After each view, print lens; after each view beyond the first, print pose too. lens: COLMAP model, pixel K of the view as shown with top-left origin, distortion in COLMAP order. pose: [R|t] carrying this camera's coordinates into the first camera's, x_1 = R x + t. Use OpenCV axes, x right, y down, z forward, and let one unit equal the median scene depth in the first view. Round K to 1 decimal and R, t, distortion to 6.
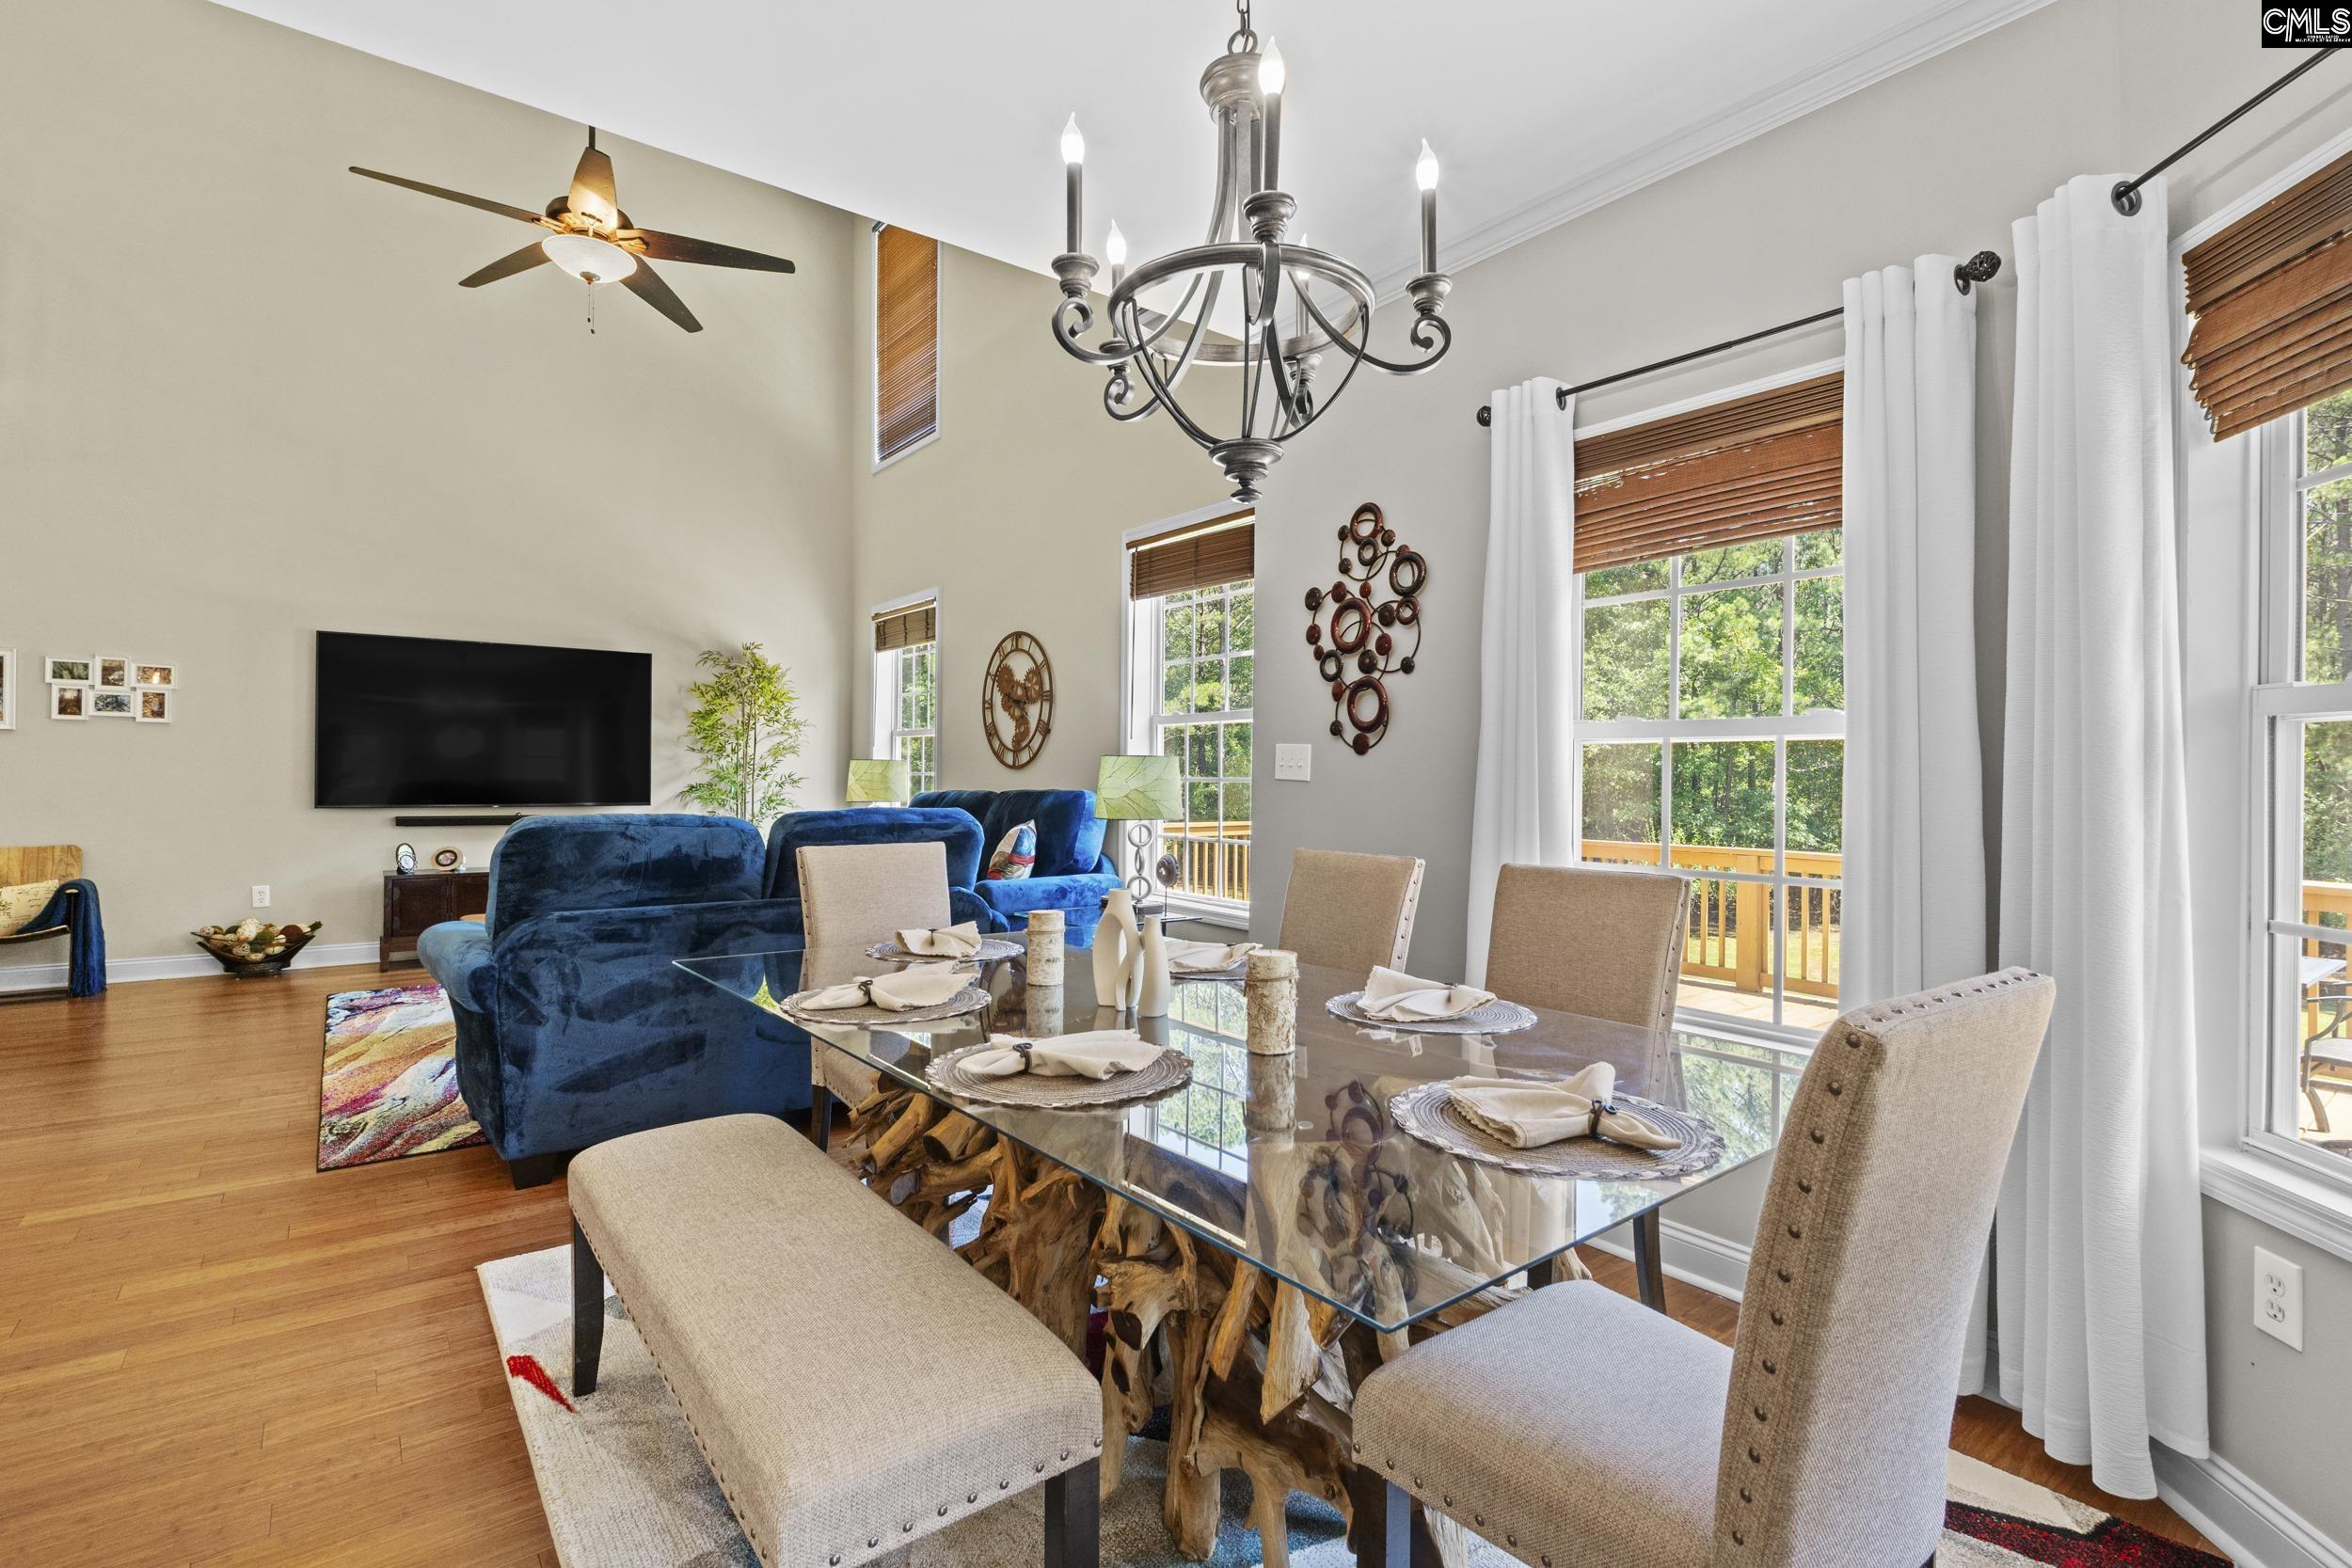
lens RADIAL K [[1087.8, 0, 1169.1], [0, 1087.8, 775.2], [0, 0, 1]] dist [-0.008639, 0.000760]
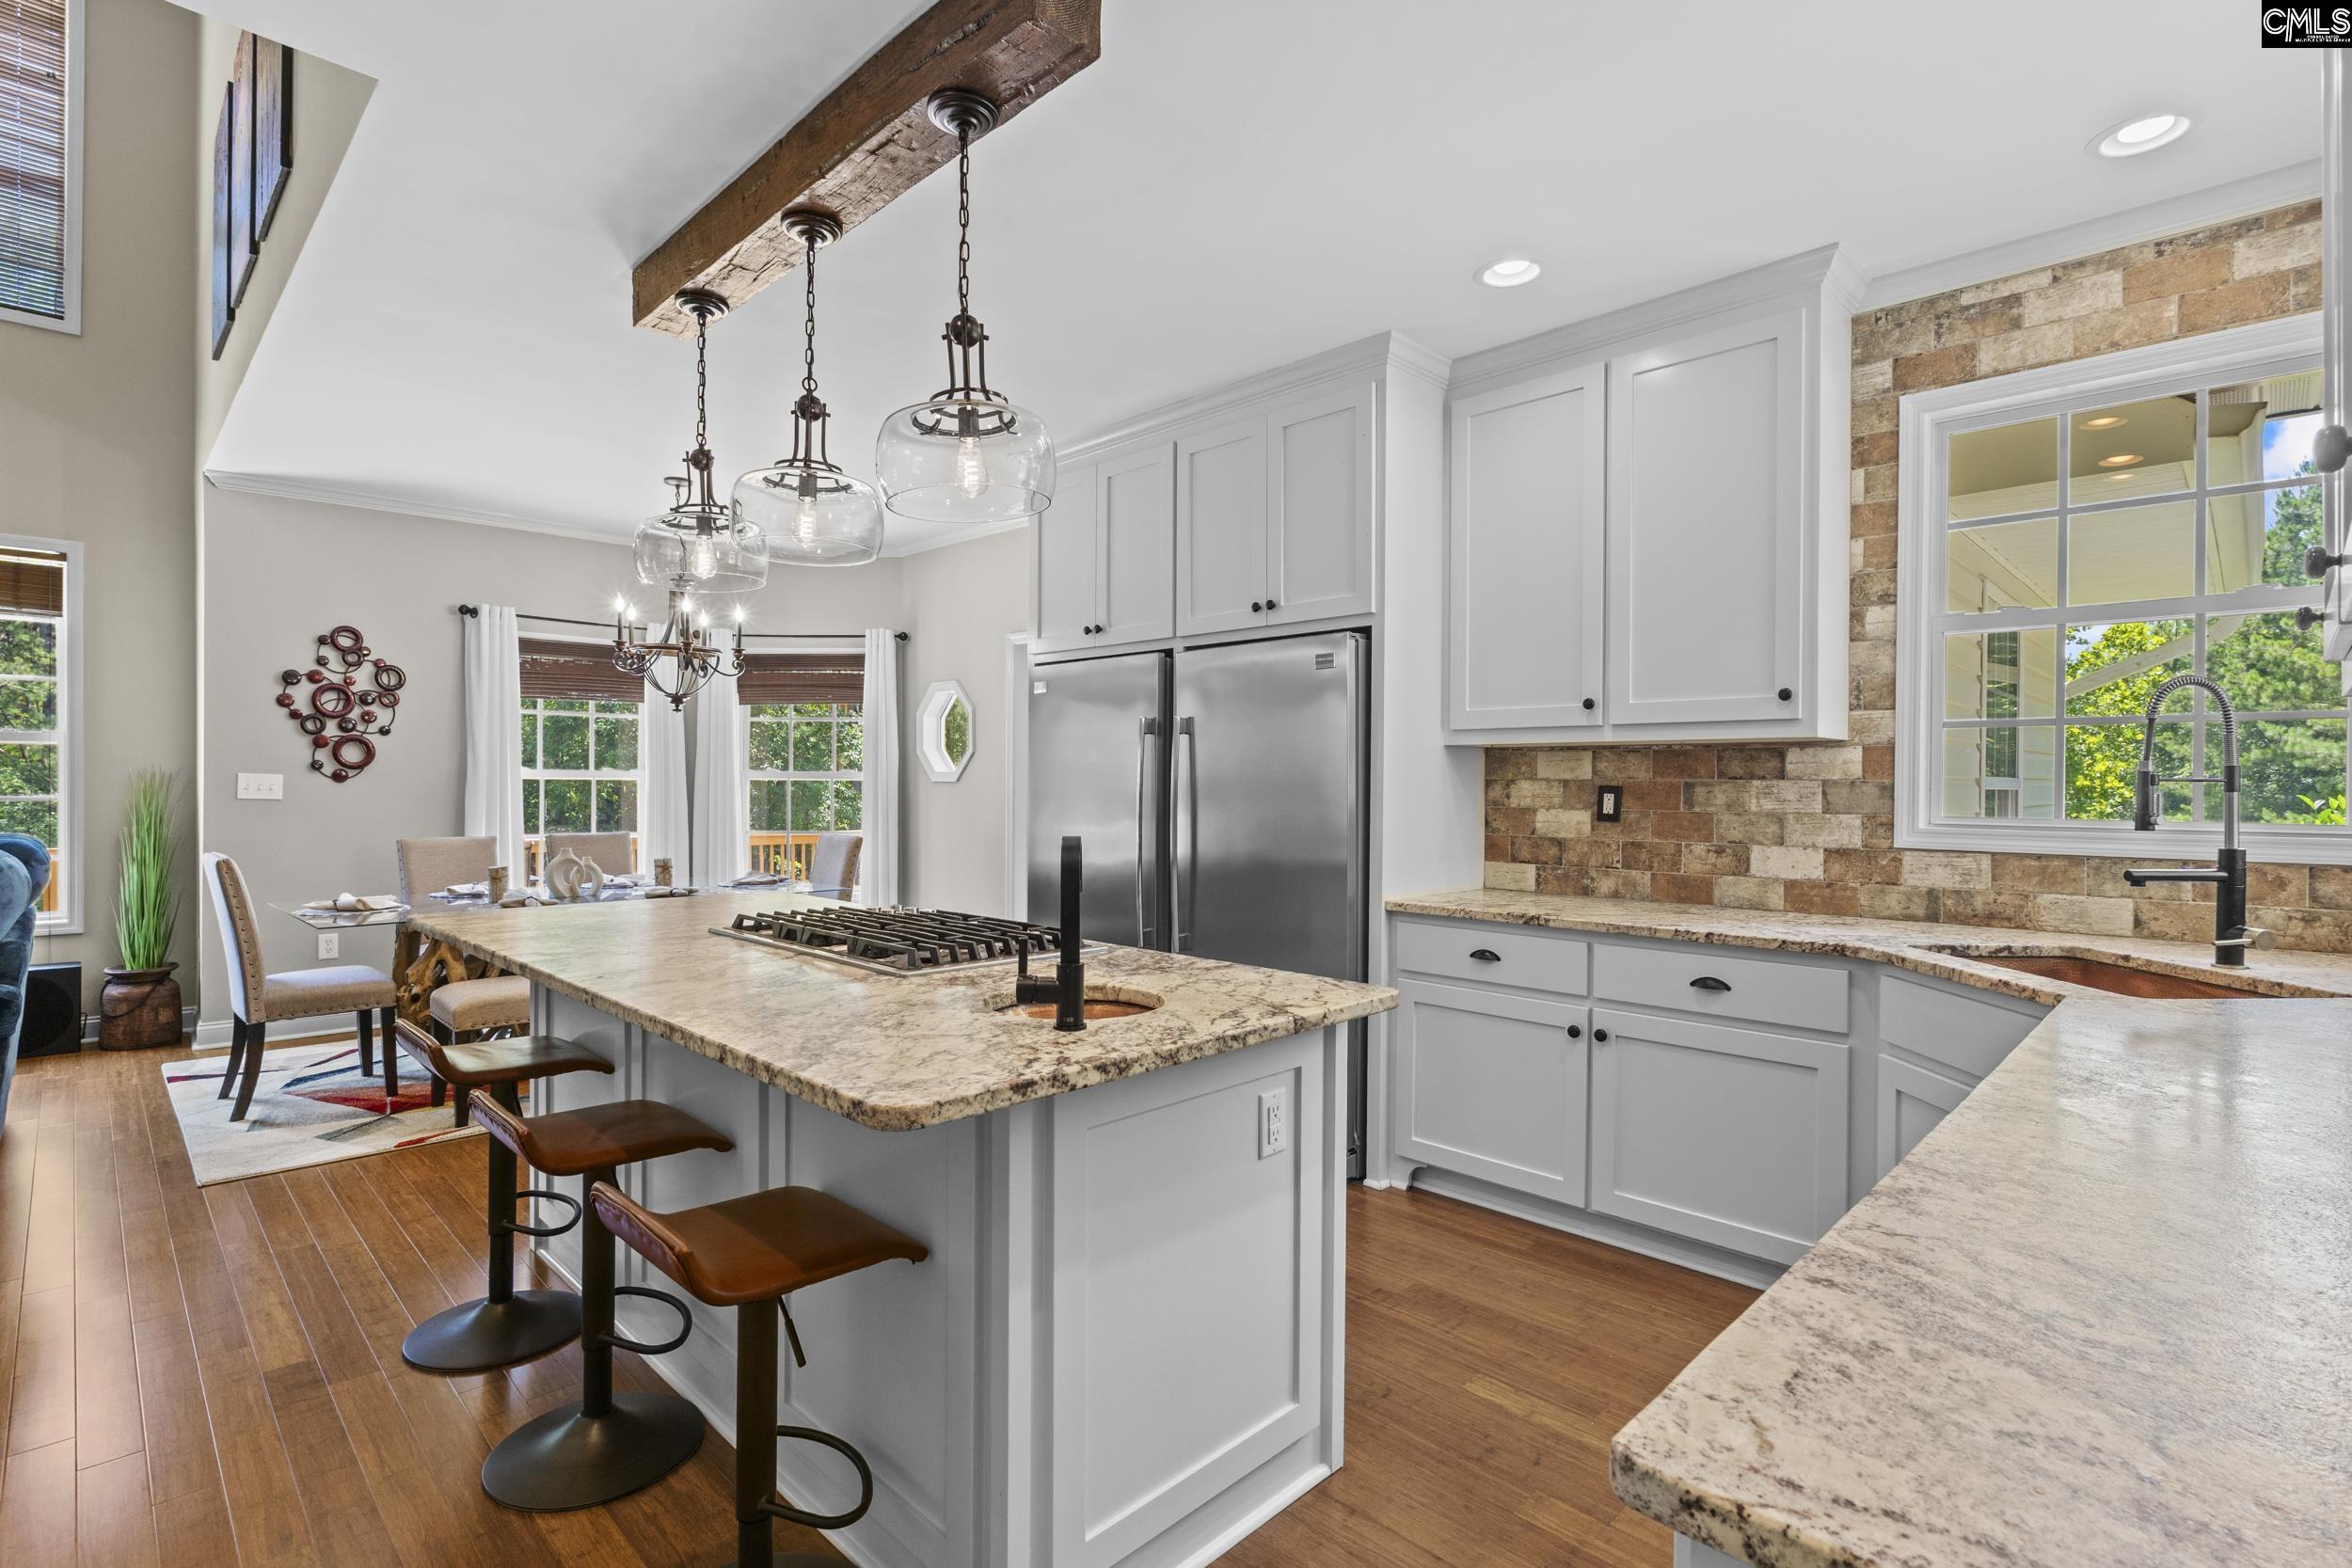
lens RADIAL K [[1087.8, 0, 1156.1], [0, 1087.8, 790.5], [0, 0, 1]] dist [-0.008639, 0.000760]
pose [[-0.130687, -0.018241, 0.991256, -0.893028], [-0.008725, 0.999813, 0.017248, -0.026494], [-0.991385, -0.006395, -0.130822, 0.014435]]
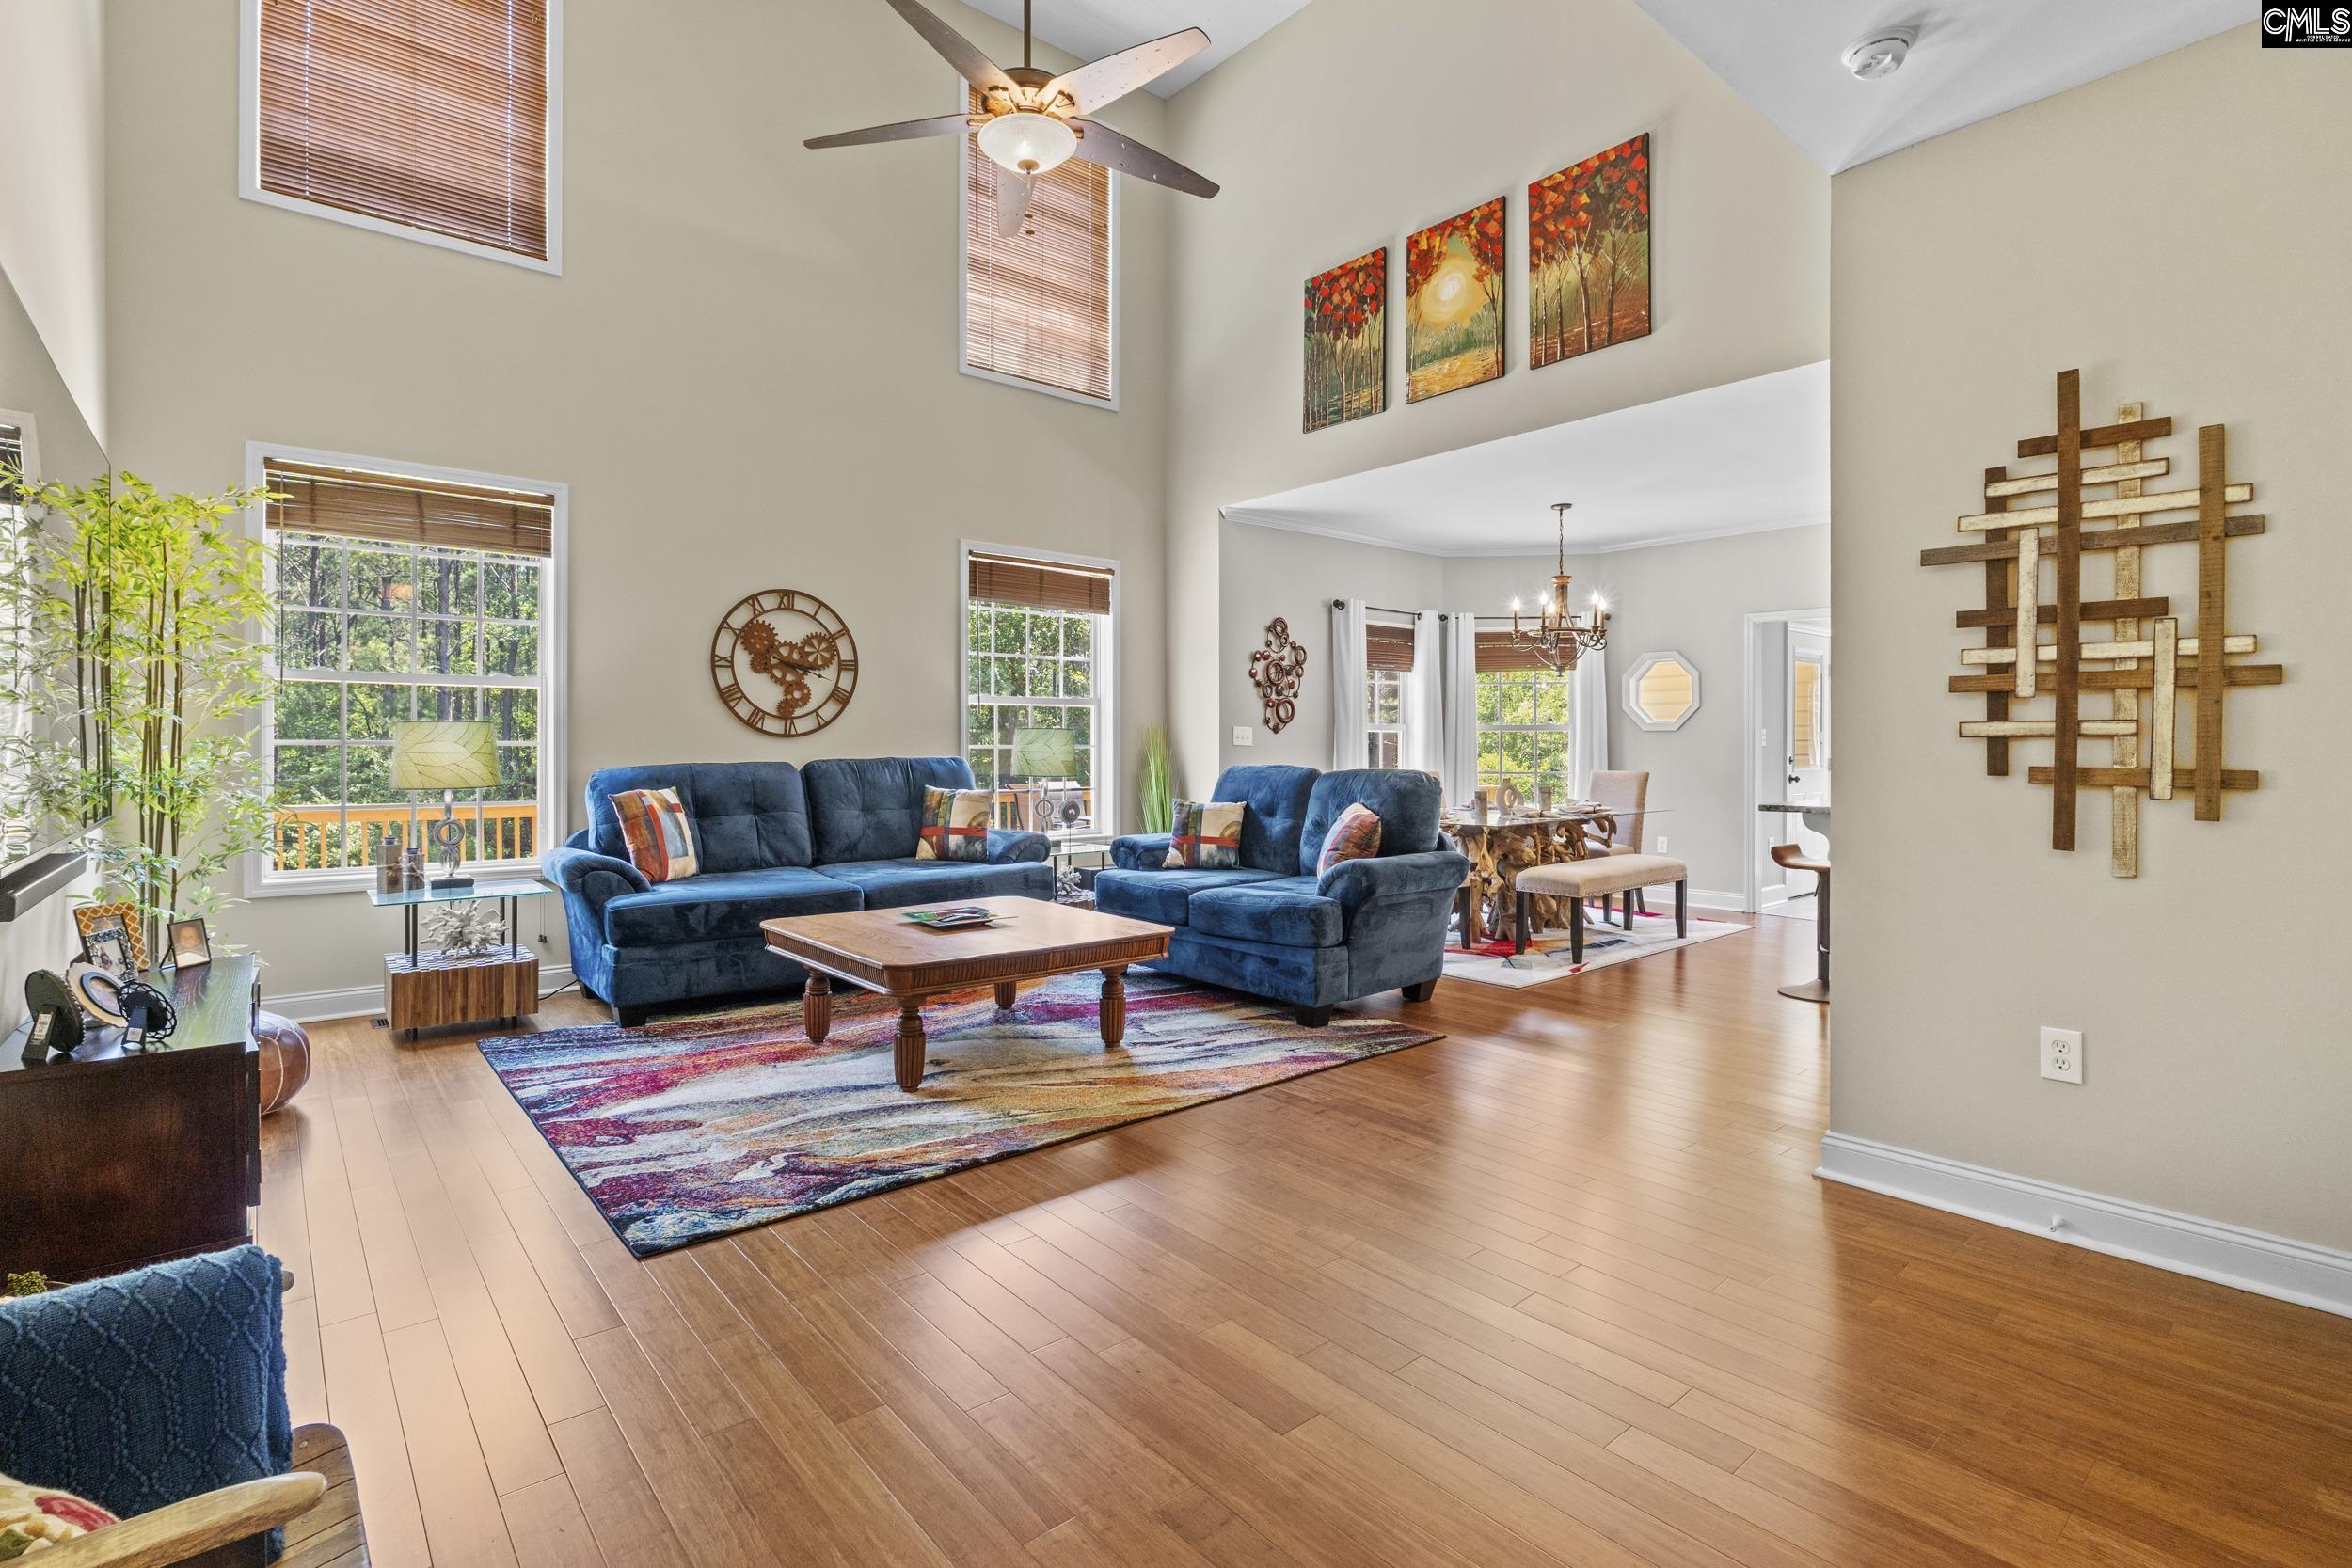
lens RADIAL K [[1087.8, 0, 1188.2], [0, 1087.8, 751.6], [0, 0, 1]] dist [-0.008639, 0.000760]
pose [[-0.047013, -0.013626, 0.998801, -1.132825], [-0.000495, 0.999907, 0.013618, -0.007243], [-0.998894, 0.000145, -0.047015, 0.735946]]
